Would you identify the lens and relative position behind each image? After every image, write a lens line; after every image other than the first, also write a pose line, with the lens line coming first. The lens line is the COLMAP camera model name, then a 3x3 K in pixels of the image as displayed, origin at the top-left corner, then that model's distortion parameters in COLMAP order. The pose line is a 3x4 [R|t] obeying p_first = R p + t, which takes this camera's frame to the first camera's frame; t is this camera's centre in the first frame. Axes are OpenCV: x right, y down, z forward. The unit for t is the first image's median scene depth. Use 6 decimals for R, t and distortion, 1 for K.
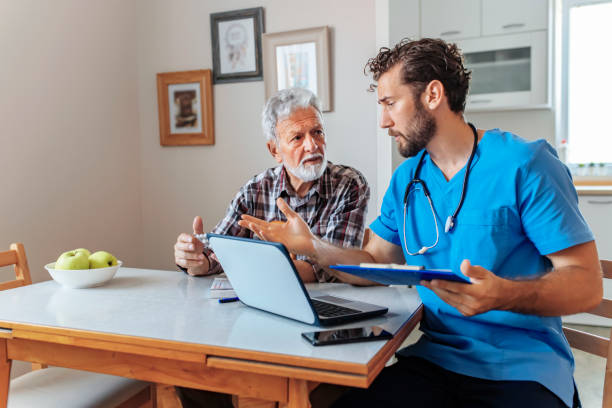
lens RADIAL K [[635.2, 0, 292.2], [0, 635.2, 204.4], [0, 0, 1]] dist [0.014798, 0.013027]
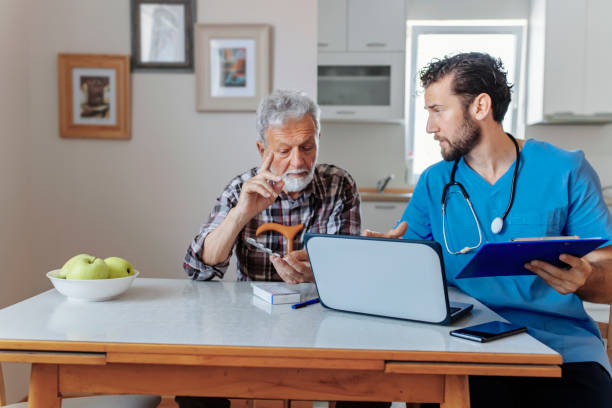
lens RADIAL K [[638.1, 0, 316.2], [0, 638.1, 201.7], [0, 0, 1]] dist [0.012810, -0.001663]
pose [[0.912695, 0.014604, 0.408380, -0.392587], [-0.009283, 0.999844, -0.015010, 0.009039], [-0.408535, 0.009908, 0.912689, 0.105835]]
